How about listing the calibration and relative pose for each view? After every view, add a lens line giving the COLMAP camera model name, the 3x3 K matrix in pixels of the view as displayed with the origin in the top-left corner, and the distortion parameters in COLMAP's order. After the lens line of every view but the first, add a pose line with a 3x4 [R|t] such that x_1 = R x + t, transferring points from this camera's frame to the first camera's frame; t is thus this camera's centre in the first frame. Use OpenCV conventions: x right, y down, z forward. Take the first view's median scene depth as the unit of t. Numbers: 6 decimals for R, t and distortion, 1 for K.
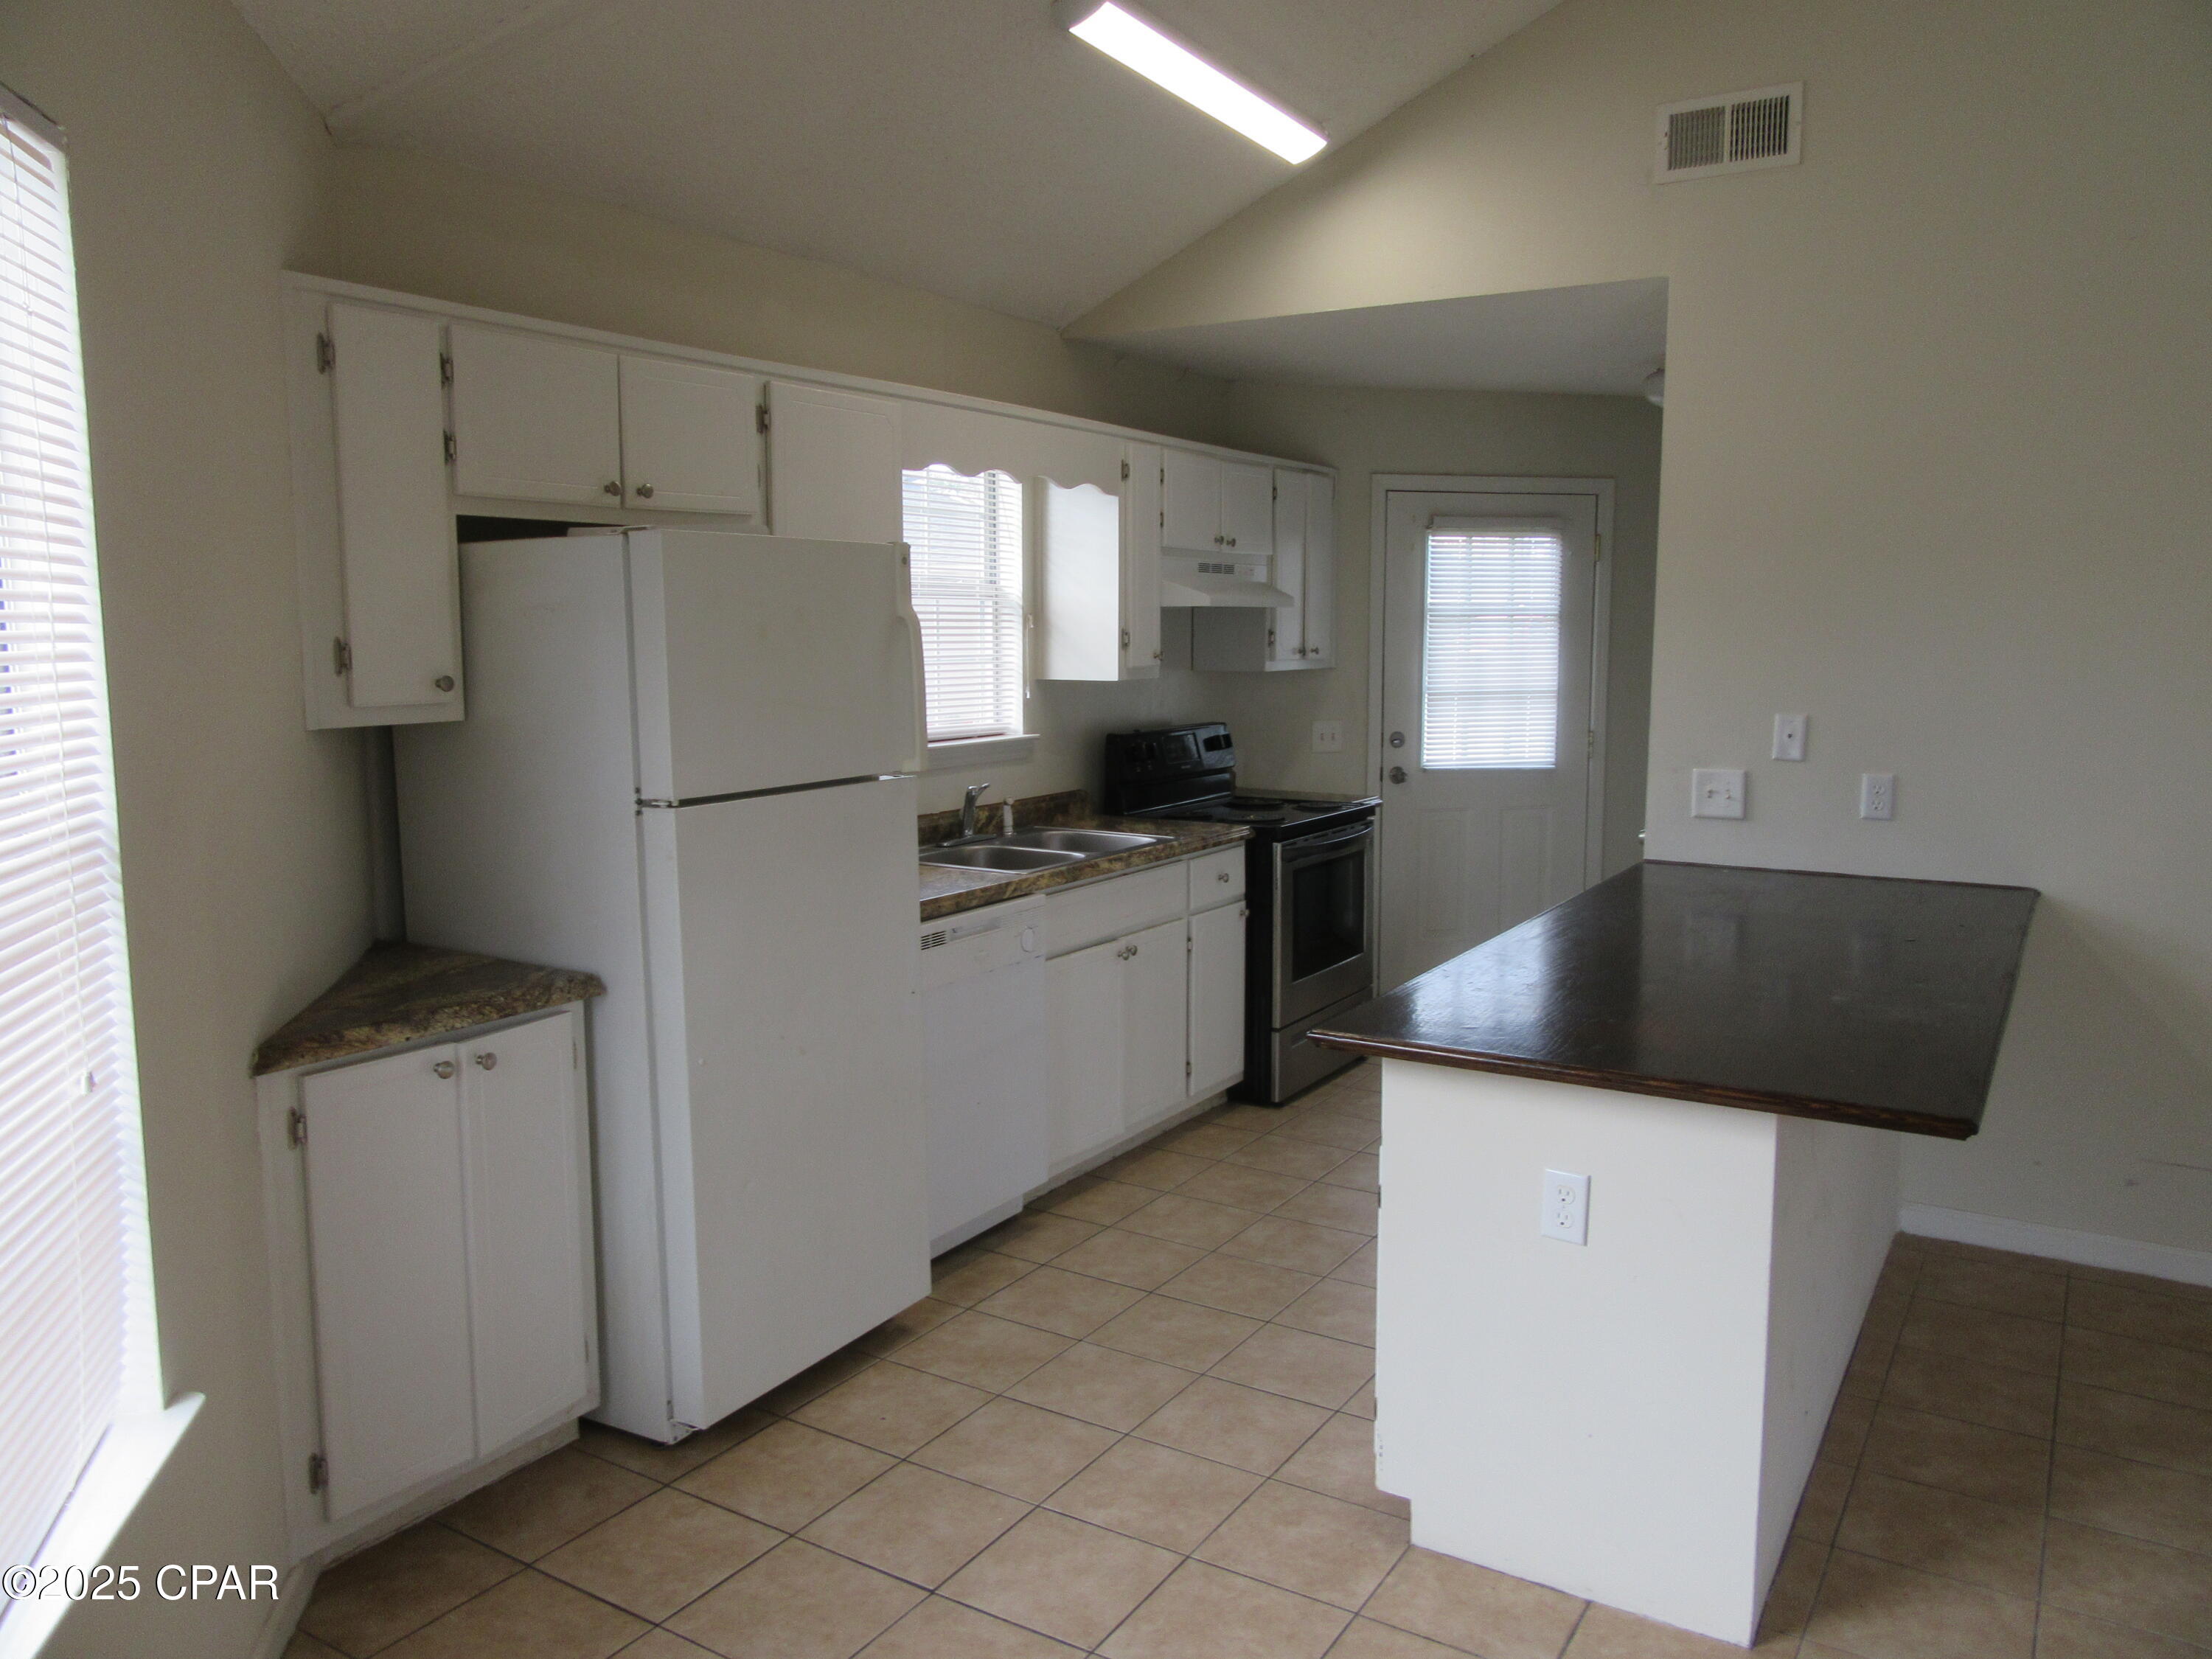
lens RADIAL K [[1637.9, 0, 1100.3], [0, 1637.9, 836.6], [0, 0, 1]] dist [-0.001346, 0.006251]
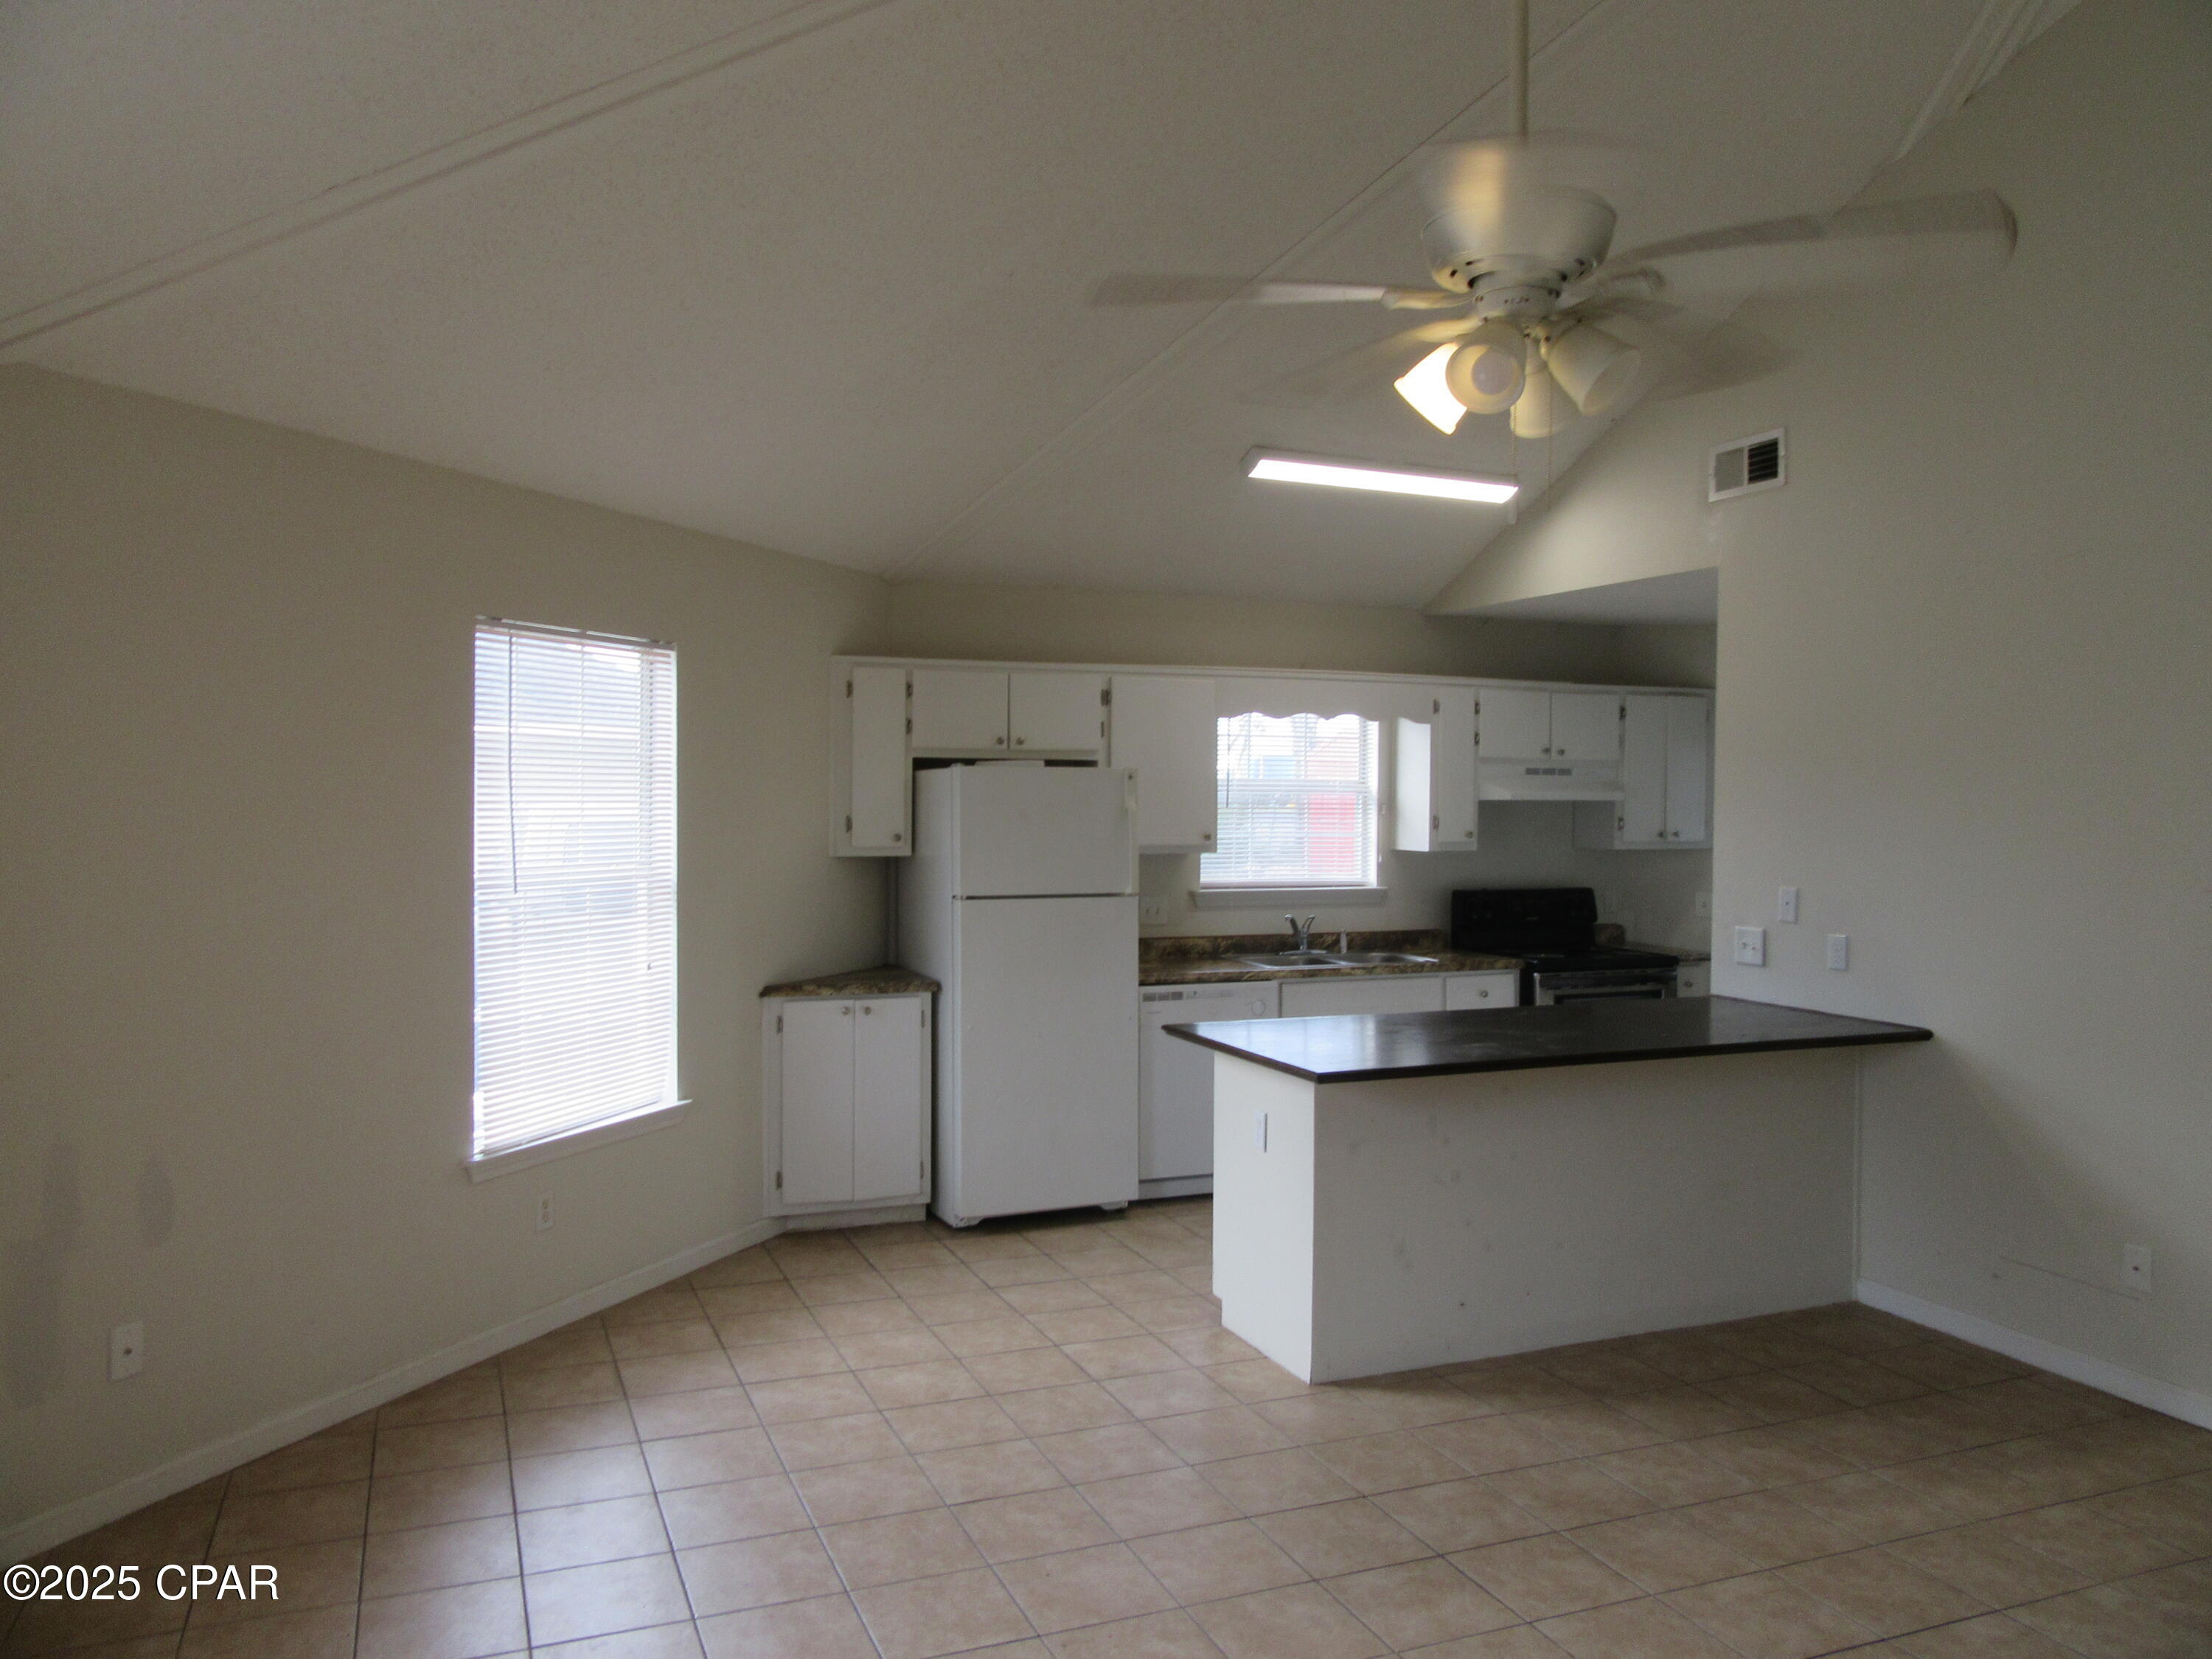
lens RADIAL K [[1637.9, 0, 1100.3], [0, 1637.9, 836.6], [0, 0, 1]] dist [-0.001346, 0.006251]
pose [[0.811328, 0.021590, -0.584192, 0.765917], [-0.083930, 0.993267, -0.079855, 0.037716], [0.578535, 0.113820, 0.807677, -0.400867]]
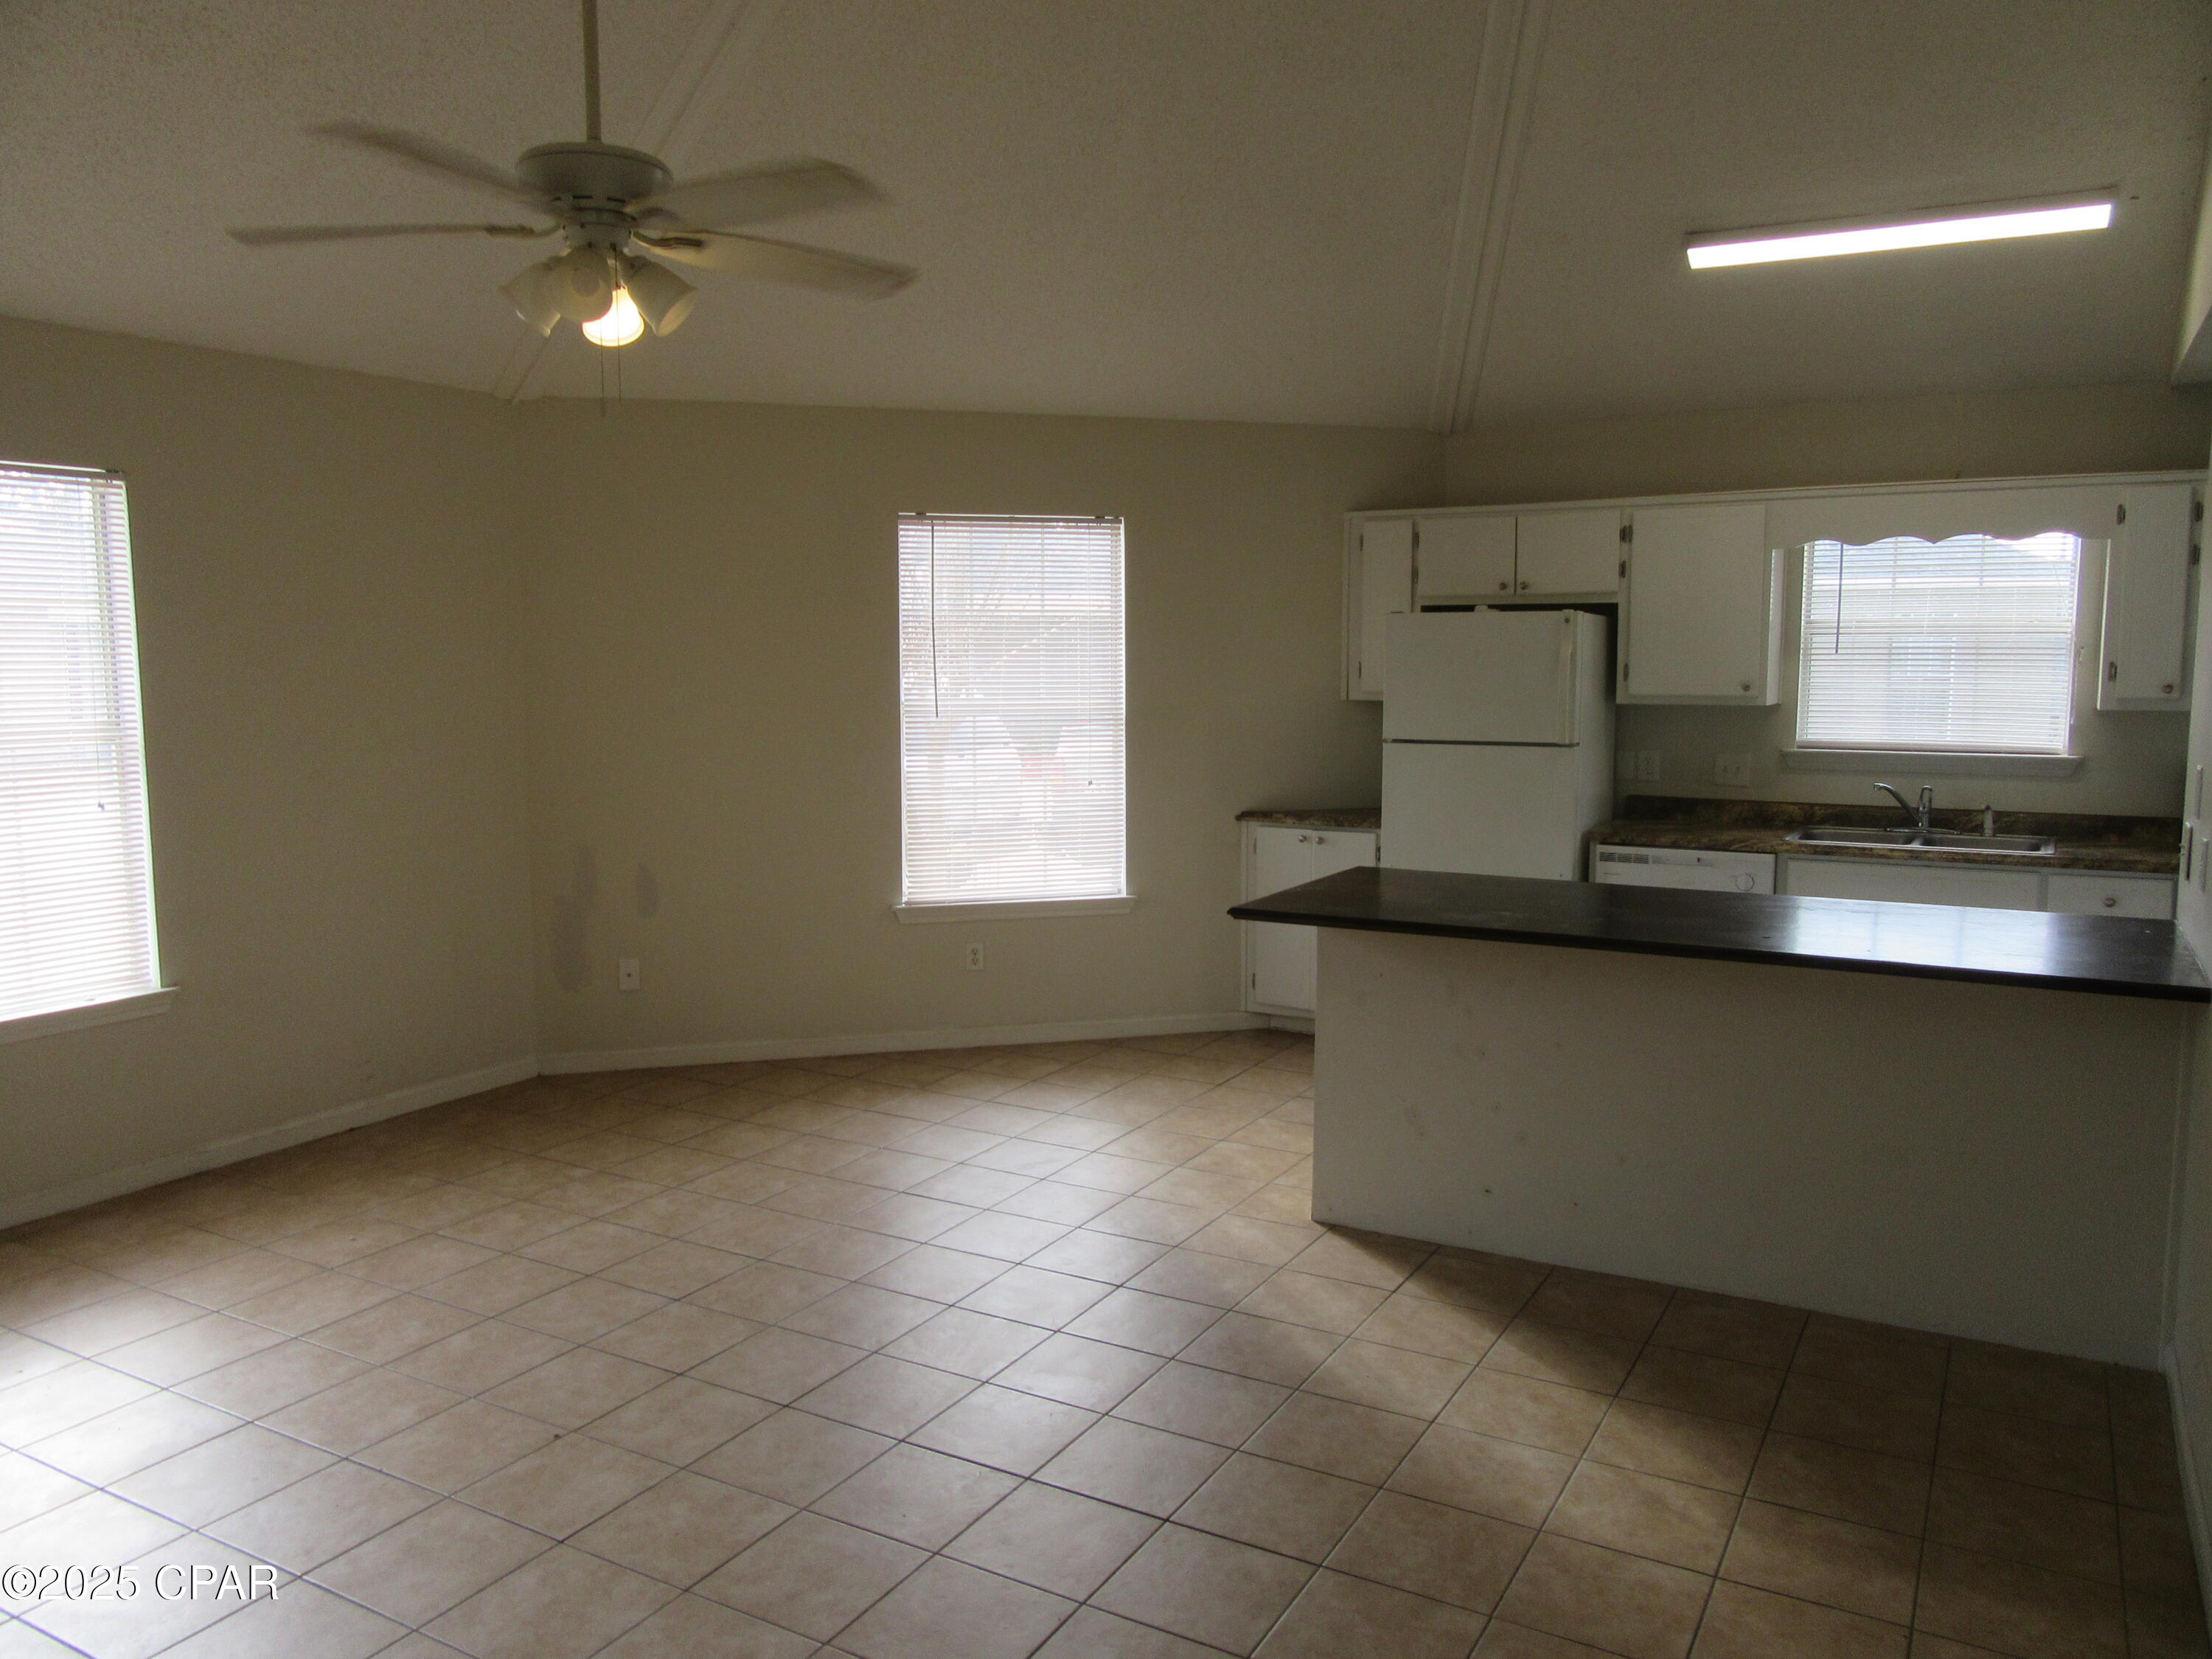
lens RADIAL K [[1629.5, 0, 1106.0], [0, 1629.5, 829.5], [0, 0, 1]] dist [-0.005158, 0.004330]
pose [[0.036224, 0.110738, -0.993189, 1.317812], [-0.127935, 0.986178, 0.105290, -0.058789], [0.991121, 0.123250, 0.049891, 0.389205]]
